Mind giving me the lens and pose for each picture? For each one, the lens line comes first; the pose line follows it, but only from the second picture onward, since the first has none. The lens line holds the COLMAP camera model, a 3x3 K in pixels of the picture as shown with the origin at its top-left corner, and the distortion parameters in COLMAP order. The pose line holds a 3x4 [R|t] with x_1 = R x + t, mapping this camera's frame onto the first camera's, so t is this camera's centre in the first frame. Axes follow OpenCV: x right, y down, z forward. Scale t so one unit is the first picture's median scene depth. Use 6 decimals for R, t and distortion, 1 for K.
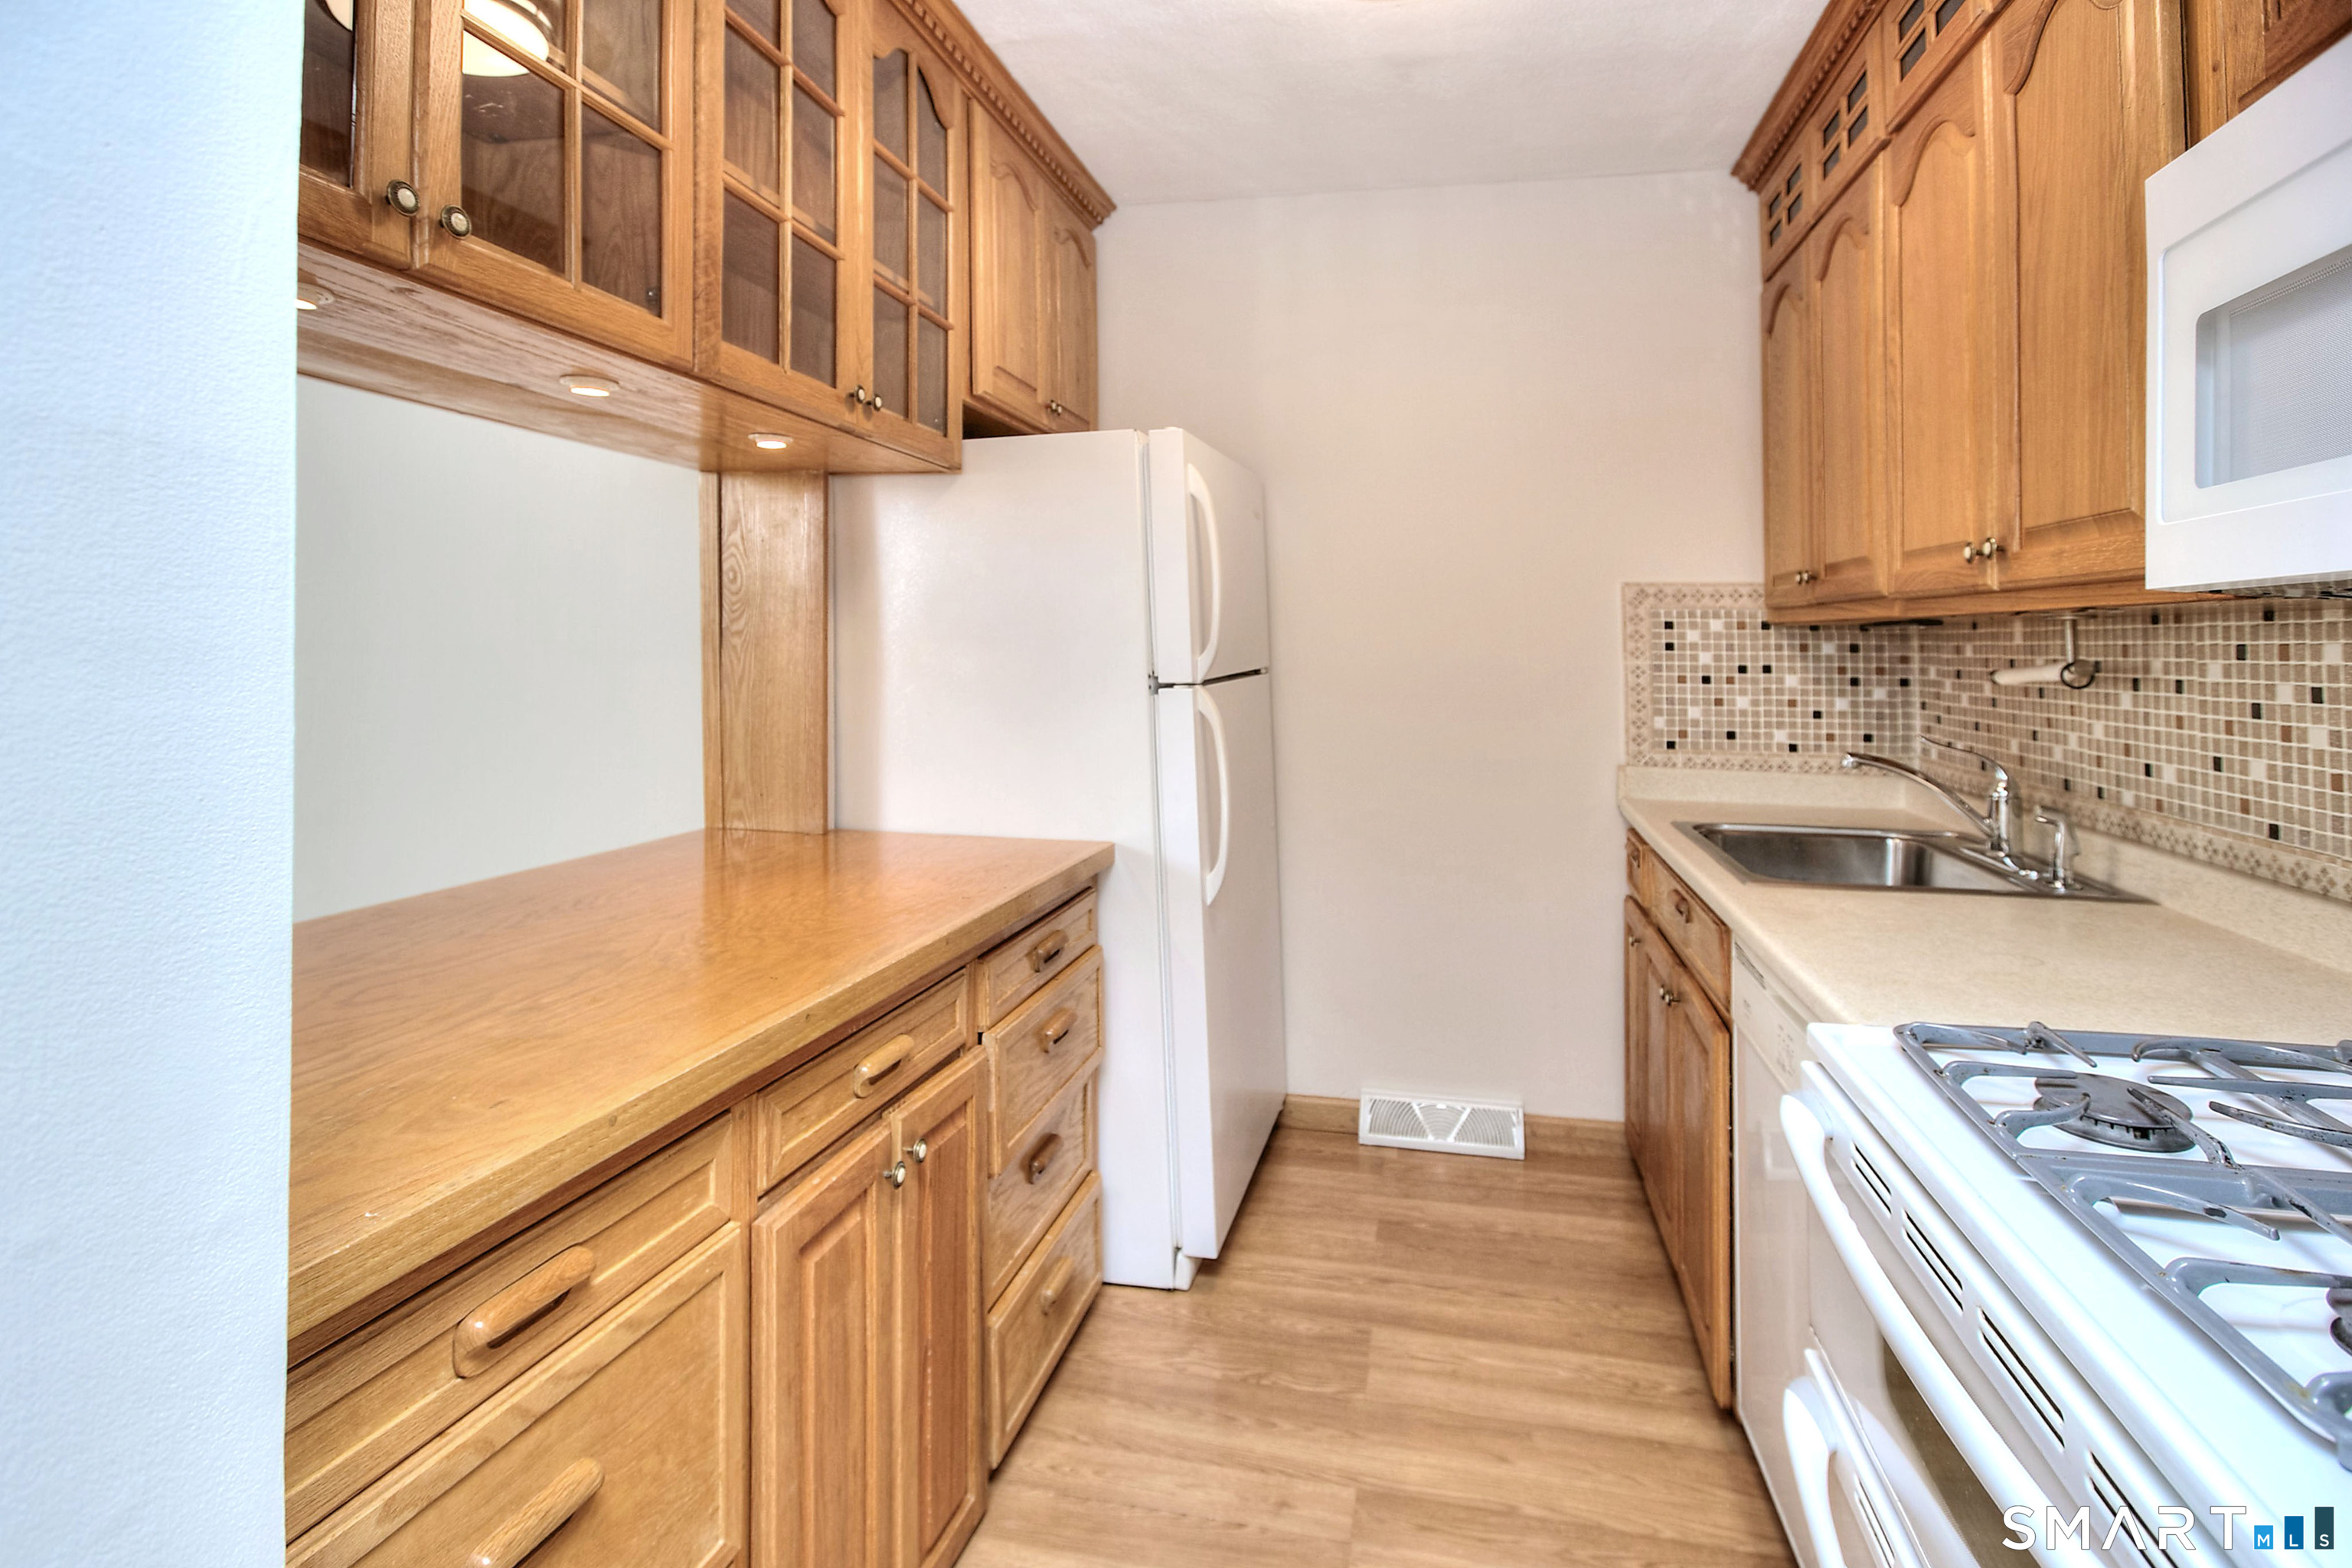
lens RADIAL K [[1111.2, 0, 1200.4], [0, 1111.2, 642.4], [0, 0, 1]] dist [-0.016809, 0.006048]
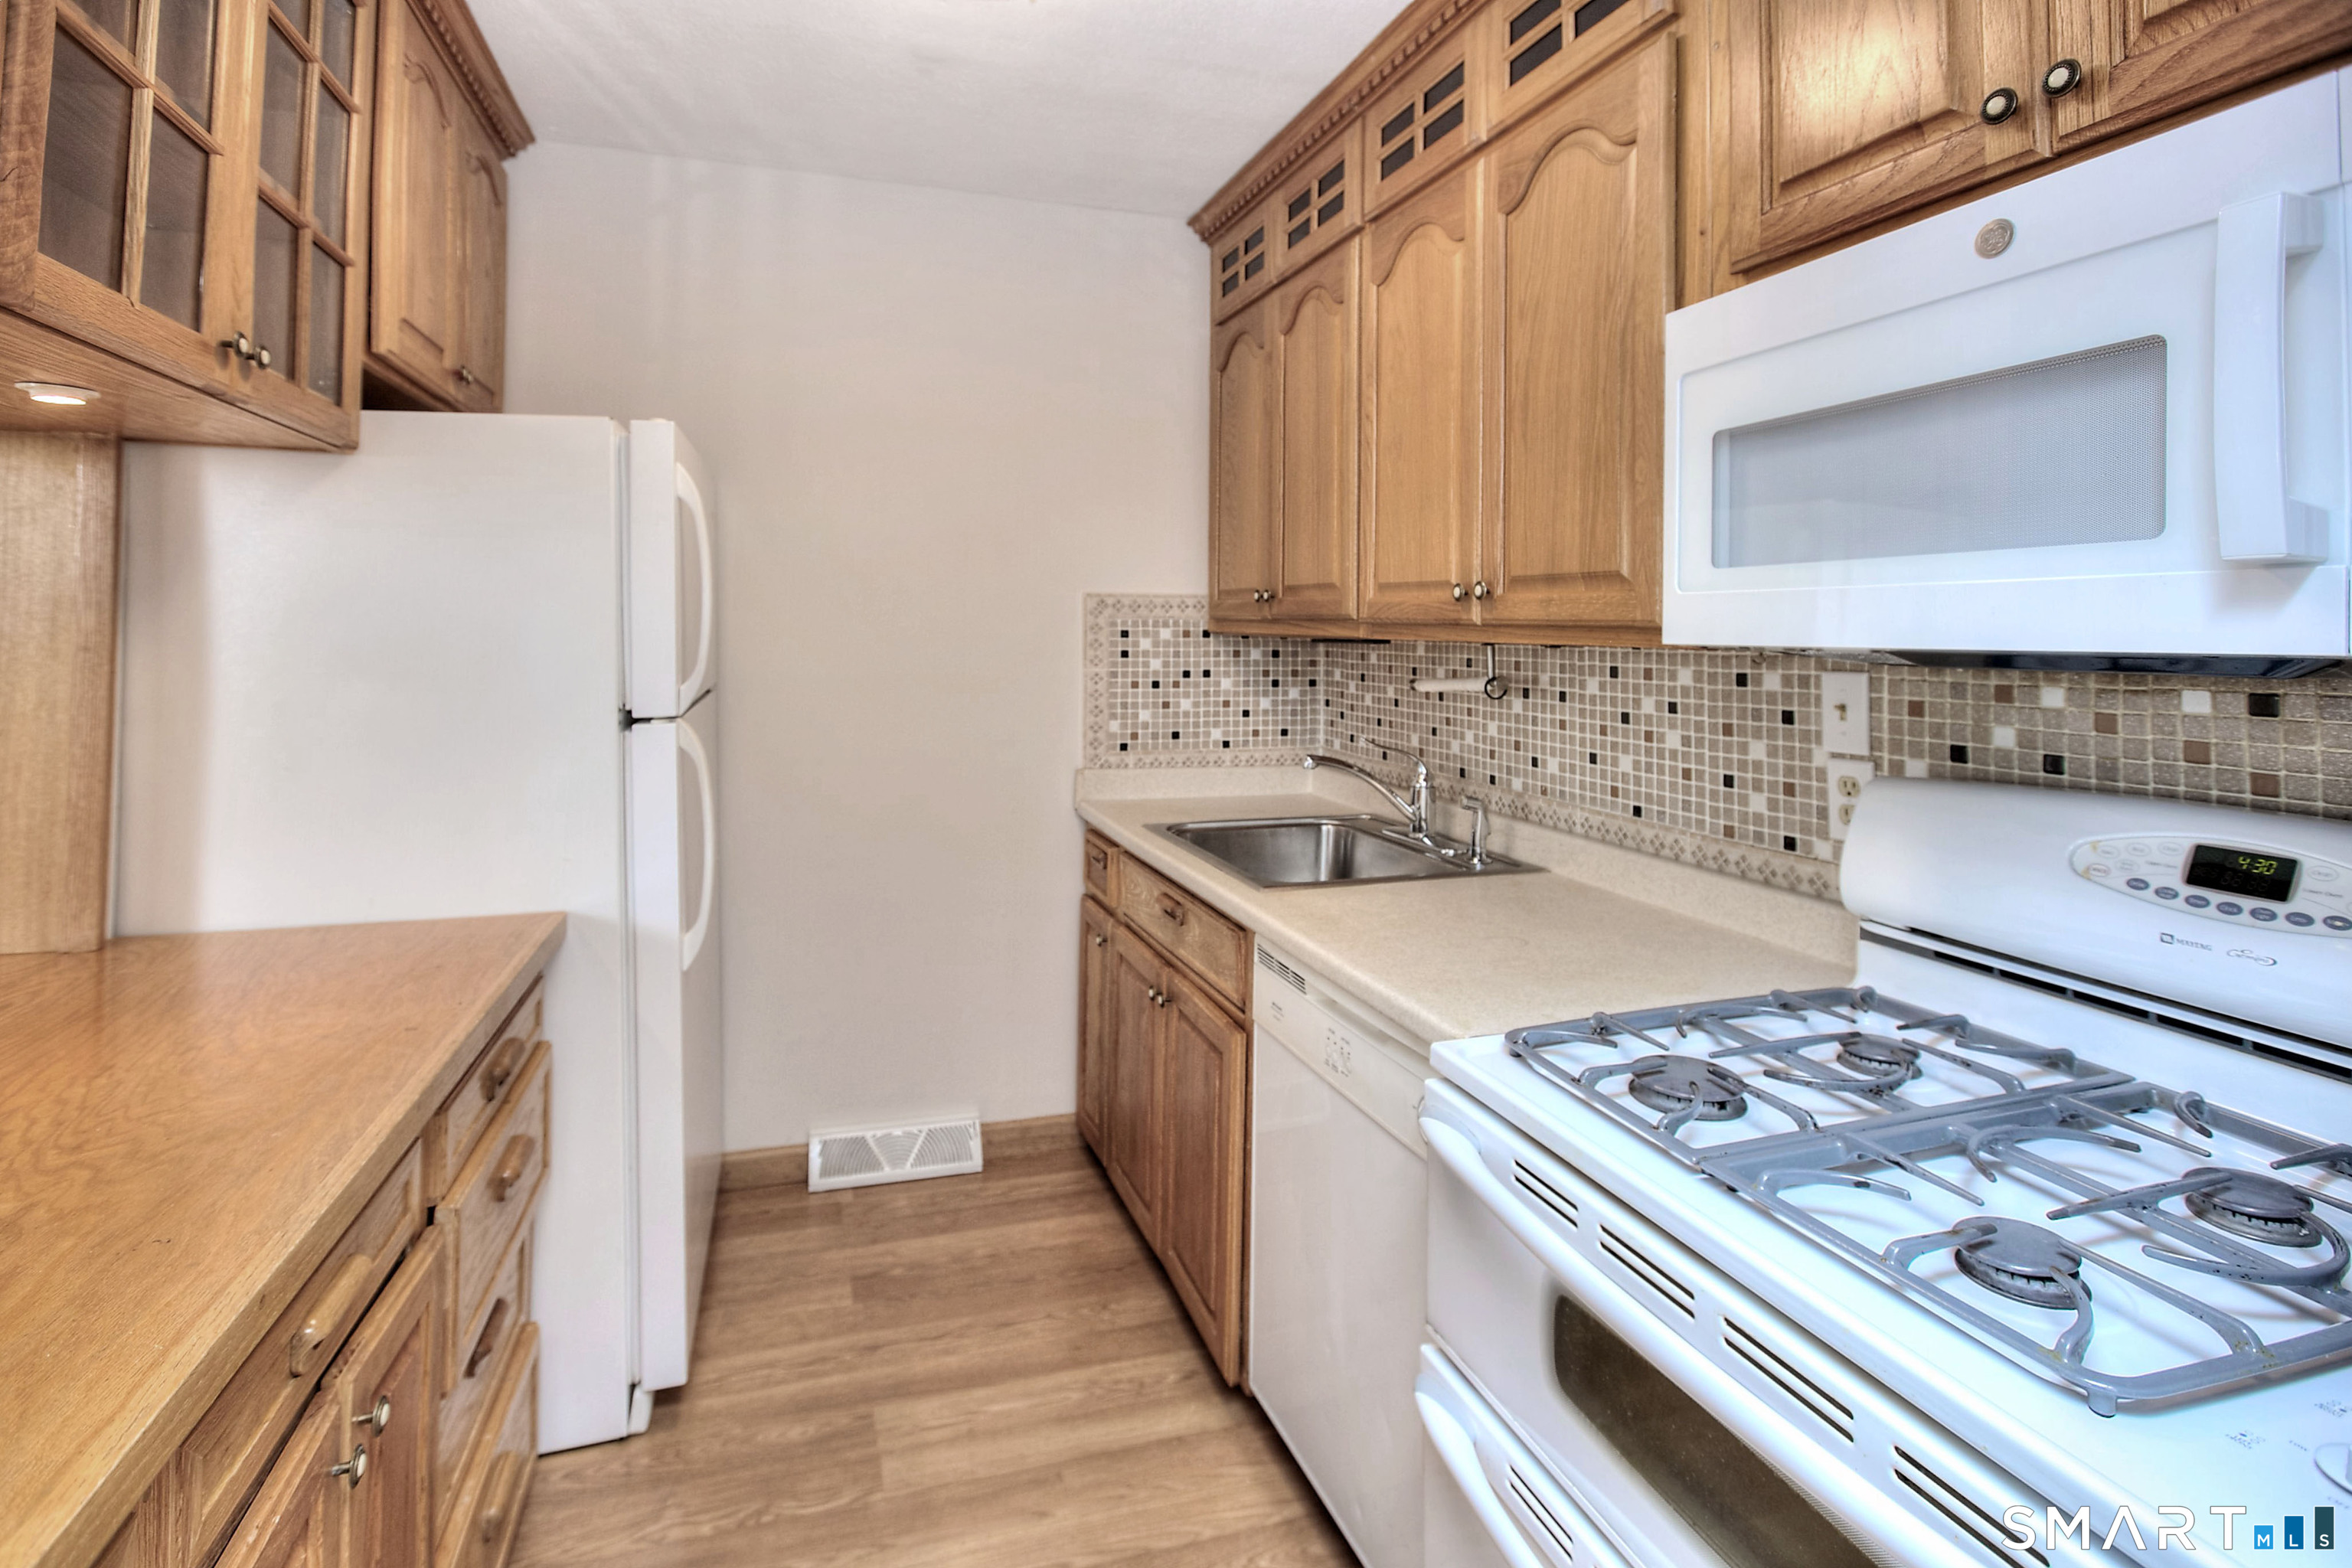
lens RADIAL K [[1111.2, 0, 1116.4], [0, 1111.2, 594.1], [0, 0, 1]] dist [-0.016809, 0.006048]
pose [[0.880542, 0.008285, 0.473895, -0.112632], [0.005253, 0.999615, -0.027237, -0.031505], [-0.473938, 0.026473, 0.880160, 0.085633]]
